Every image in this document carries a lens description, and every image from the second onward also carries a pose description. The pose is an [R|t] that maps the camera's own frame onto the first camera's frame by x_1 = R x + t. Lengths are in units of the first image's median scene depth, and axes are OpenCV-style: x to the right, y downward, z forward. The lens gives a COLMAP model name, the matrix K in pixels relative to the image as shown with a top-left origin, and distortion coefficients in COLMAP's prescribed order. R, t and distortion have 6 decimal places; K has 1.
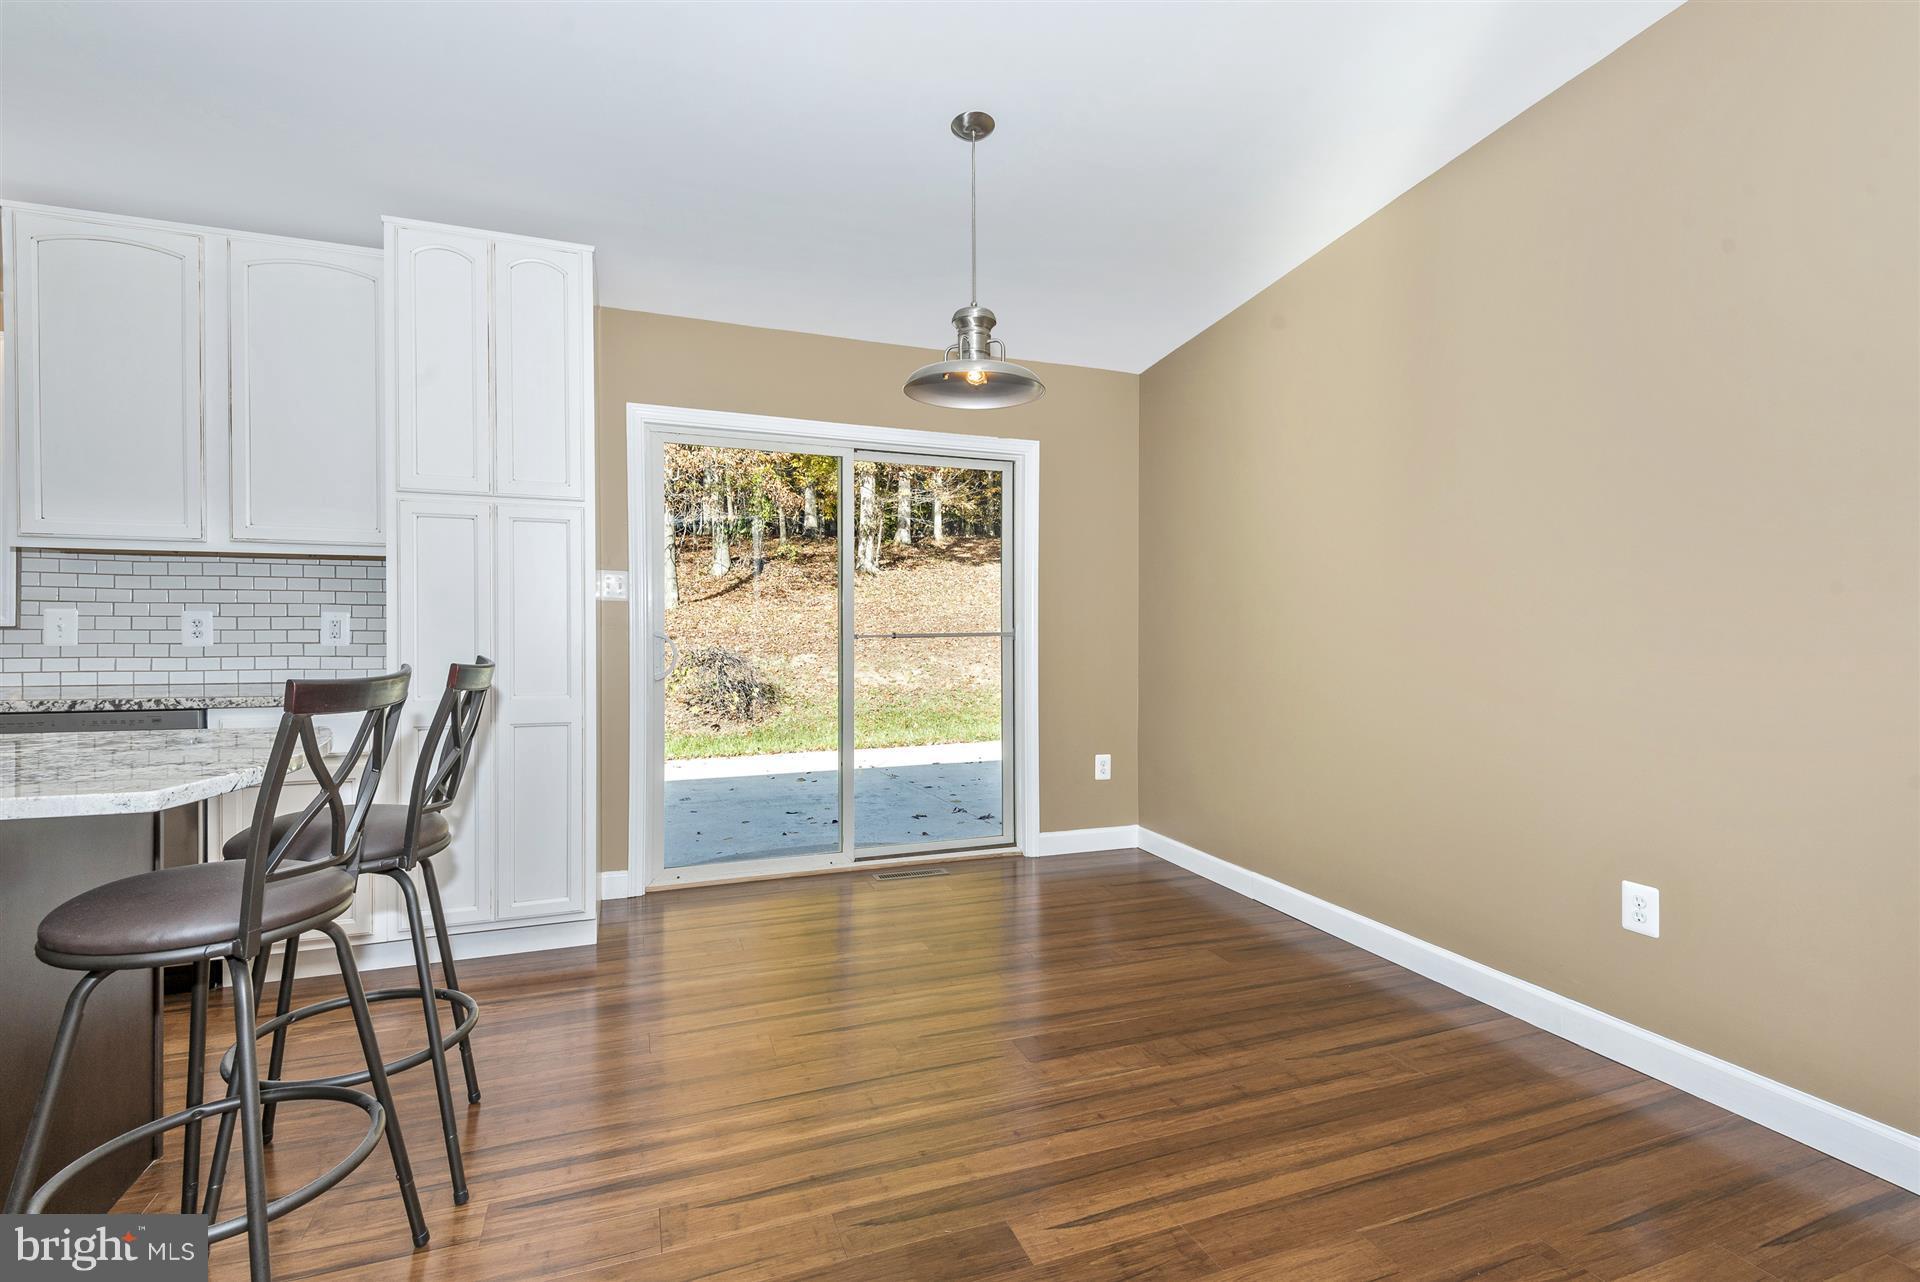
lens RADIAL K [[884.3, 0, 963.8], [0, 884.3, 628.8], [0, 0, 1]] dist [0.032682, -0.019602]
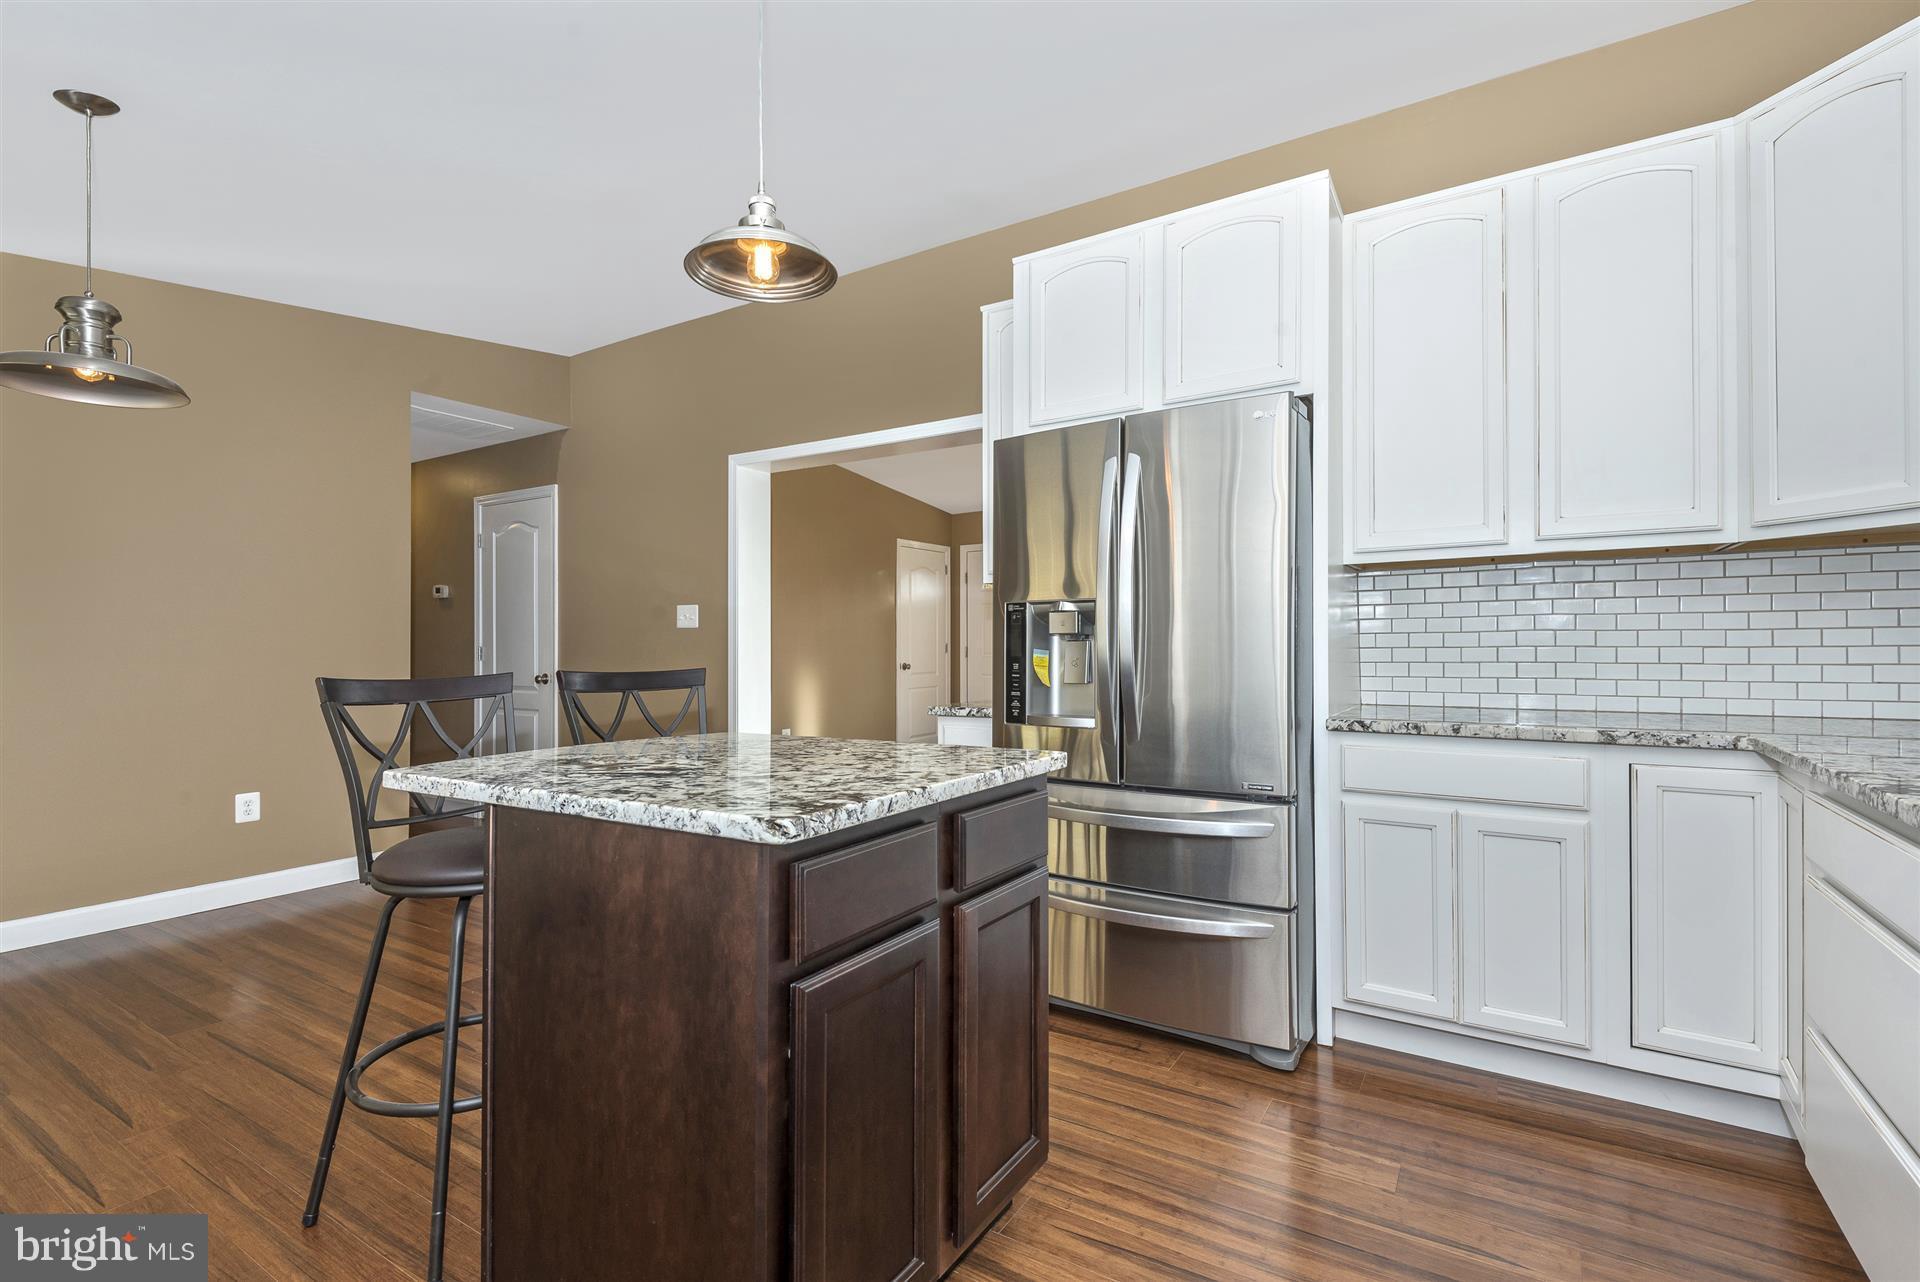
lens RADIAL K [[884.3, 0, 963.8], [0, 884.3, 628.8], [0, 0, 1]] dist [0.032682, -0.019602]
pose [[-0.605210, 0.012050, 0.795975, -1.129690], [0.004525, 0.999921, -0.011696, -0.002662], [-0.796053, -0.003477, -0.605217, 0.740197]]
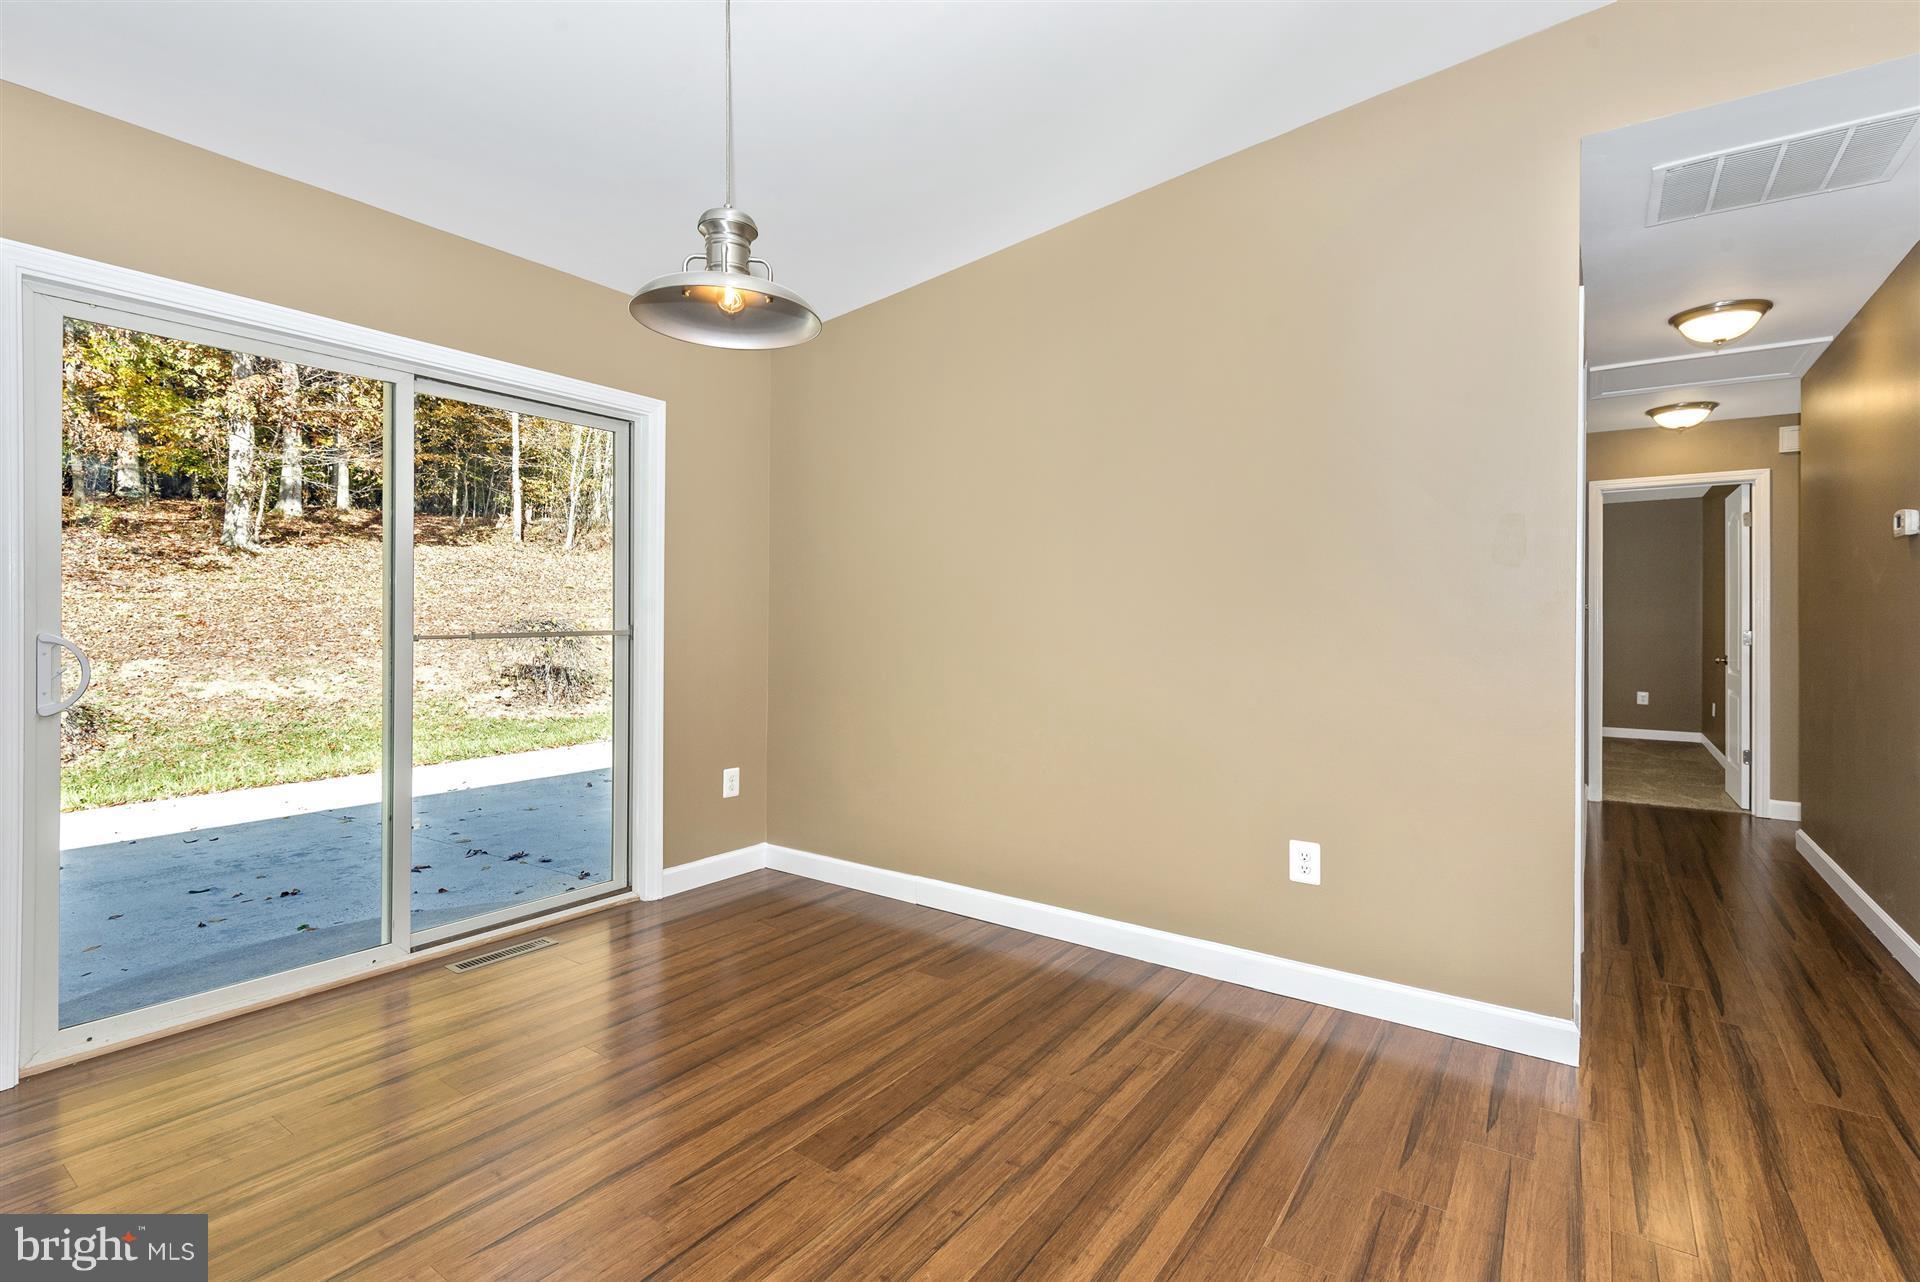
lens RADIAL K [[884.3, 0, 963.8], [0, 884.3, 628.8], [0, 0, 1]] dist [0.032682, -0.019602]
pose [[0.832055, -0.005749, 0.554663, -0.212035], [0.001843, 0.999969, 0.007600, -0.005131], [-0.554690, -0.005301, 0.832040, 0.212677]]
